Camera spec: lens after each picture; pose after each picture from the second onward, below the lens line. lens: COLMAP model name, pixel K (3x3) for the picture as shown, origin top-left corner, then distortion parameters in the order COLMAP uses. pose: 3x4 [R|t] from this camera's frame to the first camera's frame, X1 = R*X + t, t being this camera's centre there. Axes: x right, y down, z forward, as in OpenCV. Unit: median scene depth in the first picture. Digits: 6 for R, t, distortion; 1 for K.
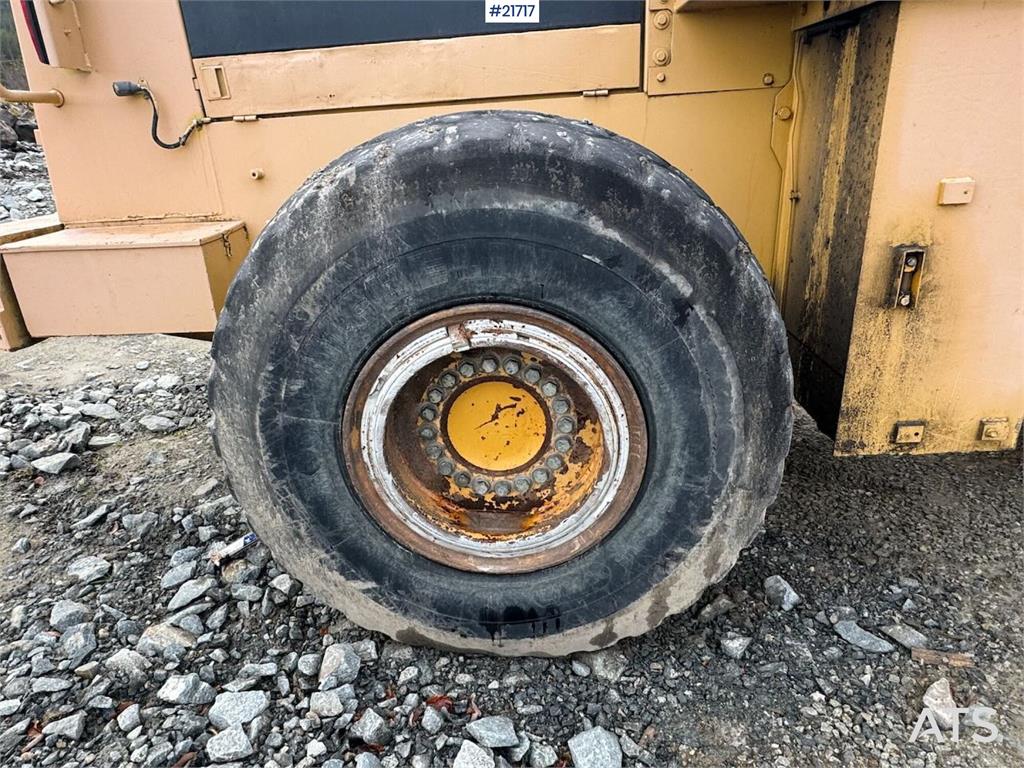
lens RADIAL K [[646.3, 0, 500.8], [0, 646.3, 385.9], [0, 0, 1]] dist [-0.003960, 0.000510]
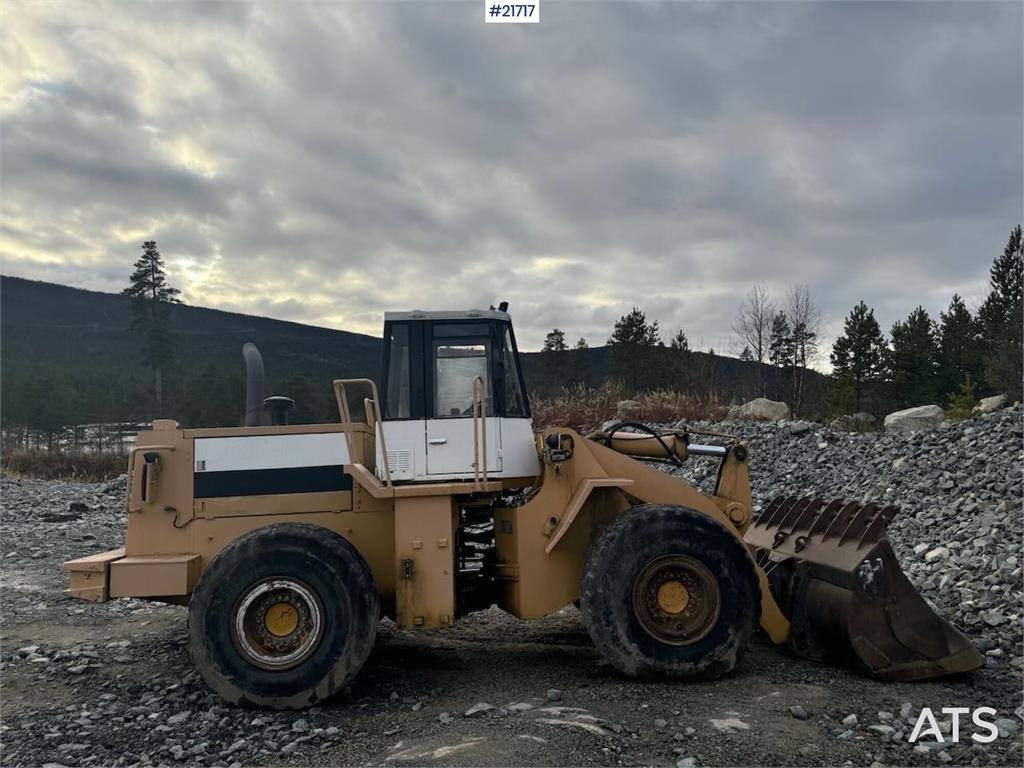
lens RADIAL K [[721.1, 0, 512.0], [0, 721.1, 384.0], [0, 0, 1]] dist [0.101860, -0.148821]
pose [[0.992042, 0.034301, 0.121147, 0.665310], [0.027323, 0.880602, -0.473069, 0.808852], [-0.122909, 0.472614, 0.872656, -2.919439]]
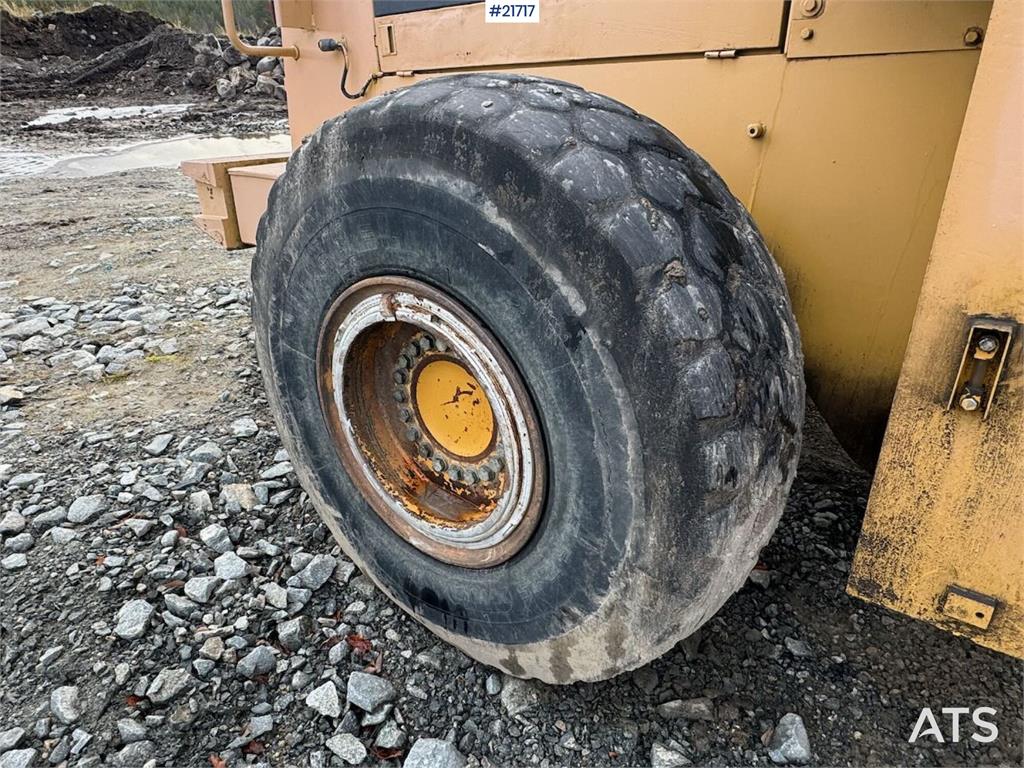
lens RADIAL K [[646.3, 0, 500.8], [0, 646.3, 385.9], [0, 0, 1]] dist [-0.003960, 0.000510]
pose [[0.816645, 0.273968, -0.507969, 0.559465], [-0.243733, 0.961525, 0.126747, -0.115055], [0.523149, 0.020301, 0.851999, 0.226754]]
